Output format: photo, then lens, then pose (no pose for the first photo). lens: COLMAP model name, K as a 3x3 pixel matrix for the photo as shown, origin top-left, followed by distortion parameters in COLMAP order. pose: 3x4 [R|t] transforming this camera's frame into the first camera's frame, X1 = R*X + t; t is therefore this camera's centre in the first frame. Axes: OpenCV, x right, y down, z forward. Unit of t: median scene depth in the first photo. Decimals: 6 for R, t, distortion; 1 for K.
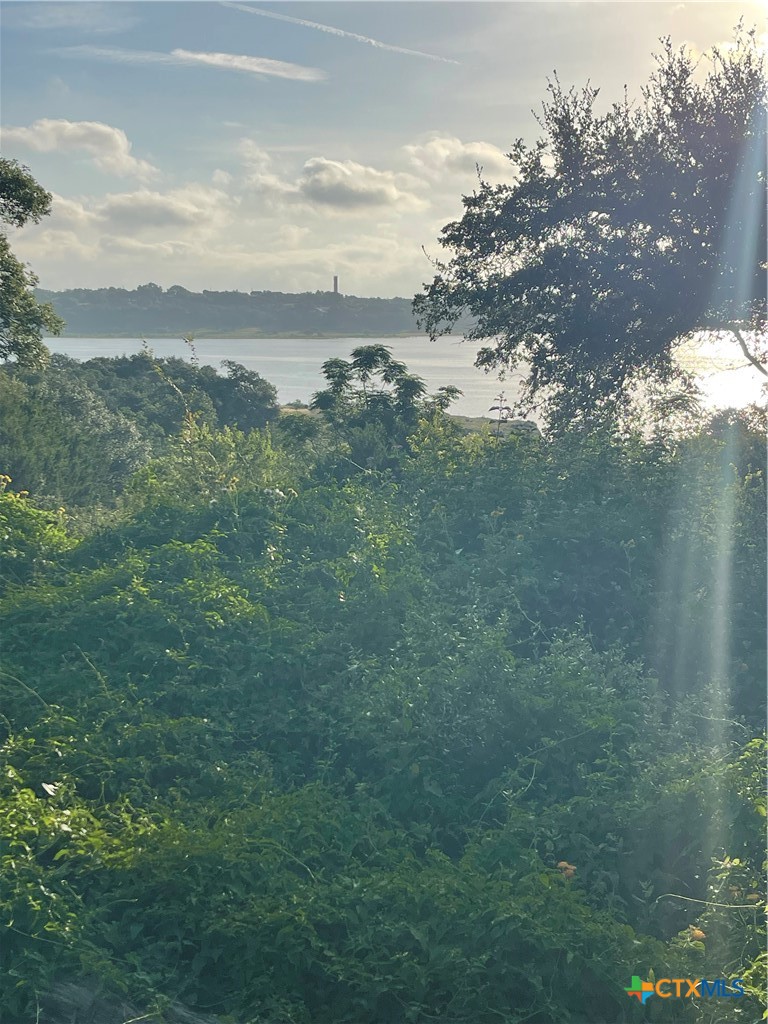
lens RADIAL K [[1296.4, 0, 384.0], [0, 1296.4, 512.0], [0, 0, 1]] dist [0.123739, -0.396523]
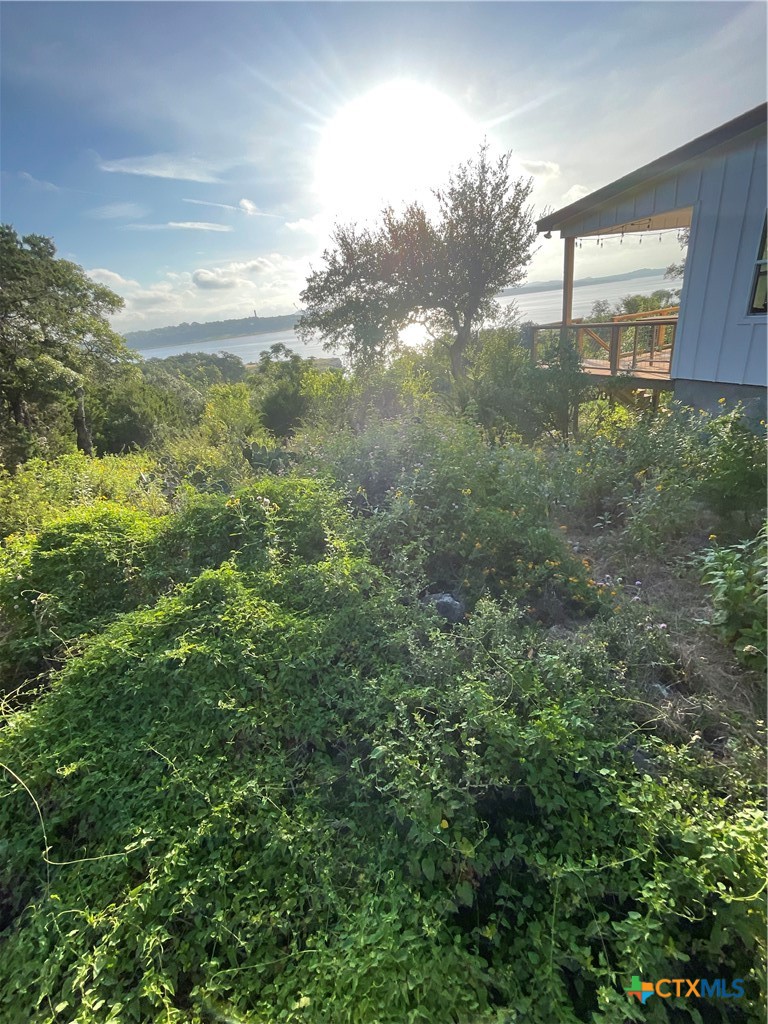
lens RADIAL K [[439.7, 0, 383.2], [0, 439.7, 500.1], [0, 0, 1]] dist [-0.001049, -0.000121]
pose [[0.967940, -0.195512, 0.157693, -0.007889], [0.151250, 0.954900, 0.255518, -0.041924], [-0.200537, -0.223475, 0.953857, 0.129696]]
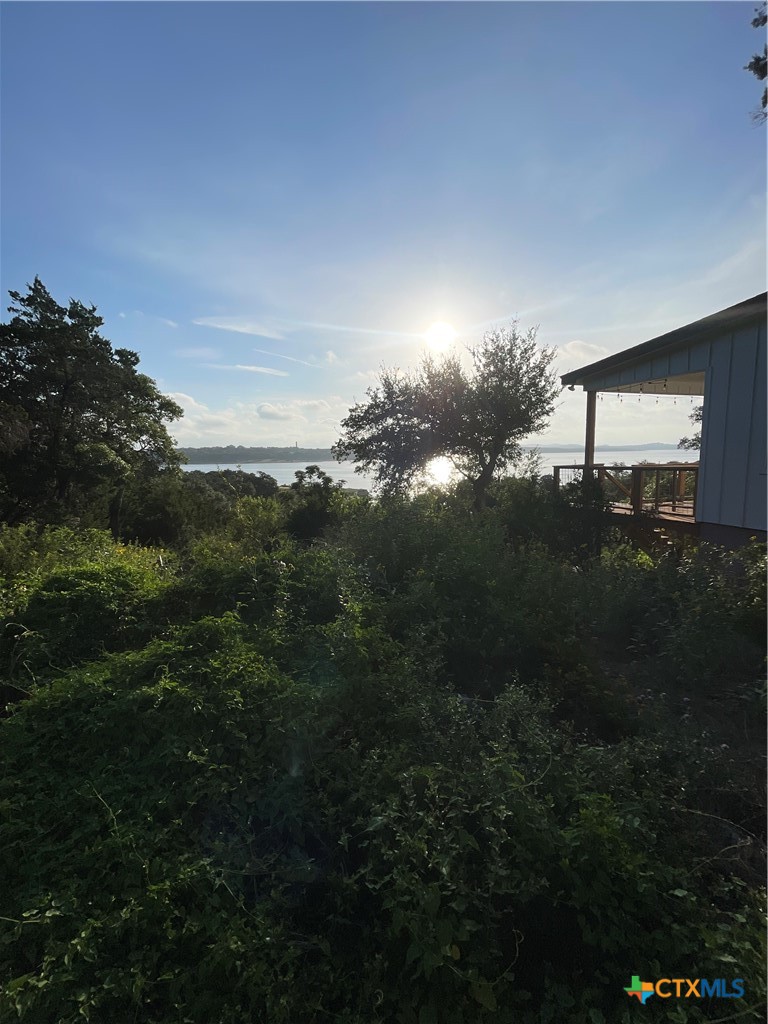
lens RADIAL K [[435.8, 0, 384.0], [0, 435.8, 512.0], [0, 0, 1]] dist [0.001547, 0.000274]
pose [[0.987245, -0.037090, 0.154831, -0.012072], [0.039777, 0.999106, -0.014295, -0.020111], [-0.154162, 0.020271, 0.987838, 0.134332]]
